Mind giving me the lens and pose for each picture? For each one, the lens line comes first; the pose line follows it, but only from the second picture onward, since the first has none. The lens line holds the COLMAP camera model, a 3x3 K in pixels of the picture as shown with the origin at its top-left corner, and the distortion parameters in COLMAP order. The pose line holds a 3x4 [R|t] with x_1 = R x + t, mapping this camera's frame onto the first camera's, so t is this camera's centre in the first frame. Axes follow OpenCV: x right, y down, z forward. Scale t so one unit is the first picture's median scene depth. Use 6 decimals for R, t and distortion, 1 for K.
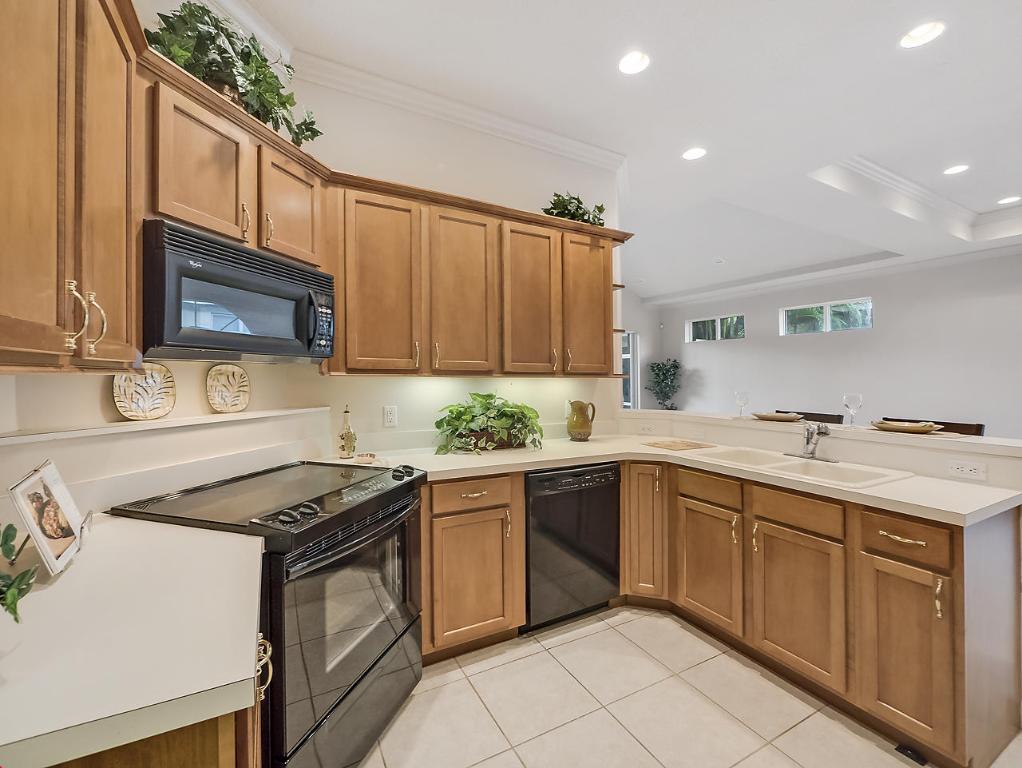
lens RADIAL K [[453.5, 0, 511.0], [0, 453.5, 384.0], [0, 0, 1]] dist [-0.000830, -0.000267]
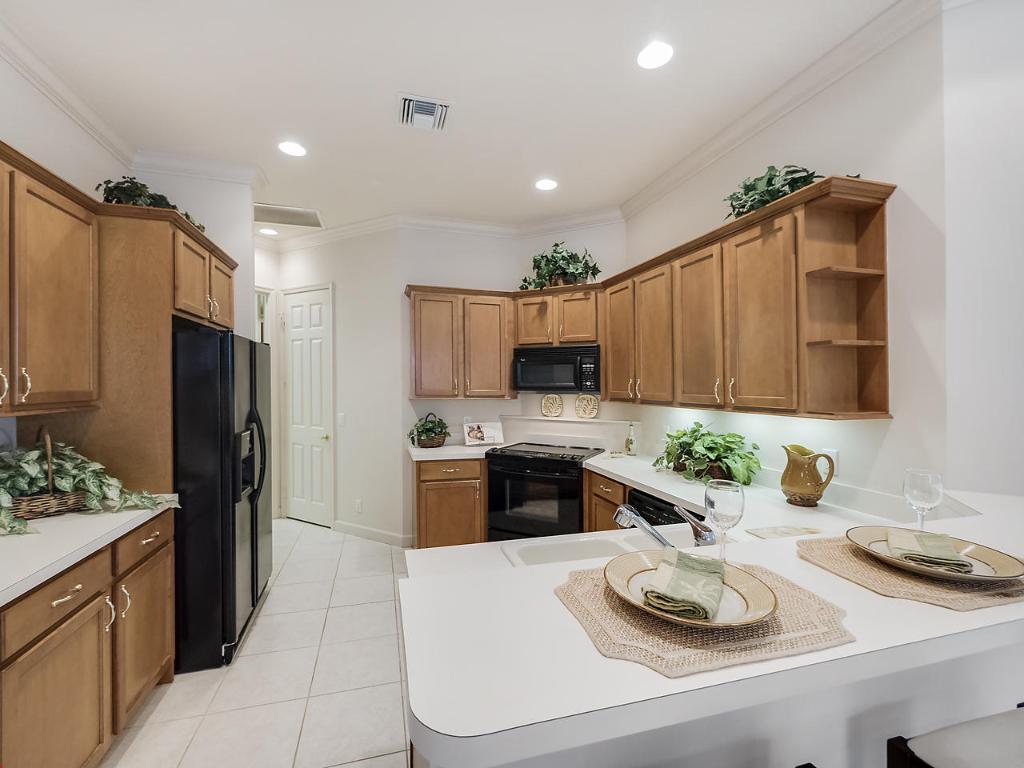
lens RADIAL K [[454.3, 0, 512.0], [0, 454.3, 384.0], [0, 0, 1]] dist [-0.000830, -0.000267]
pose [[-0.205517, 0.002787, -0.978650, 1.114454], [0.007756, 0.999969, 0.001219, -0.074173], [0.978623, -0.007340, -0.205532, 0.839011]]
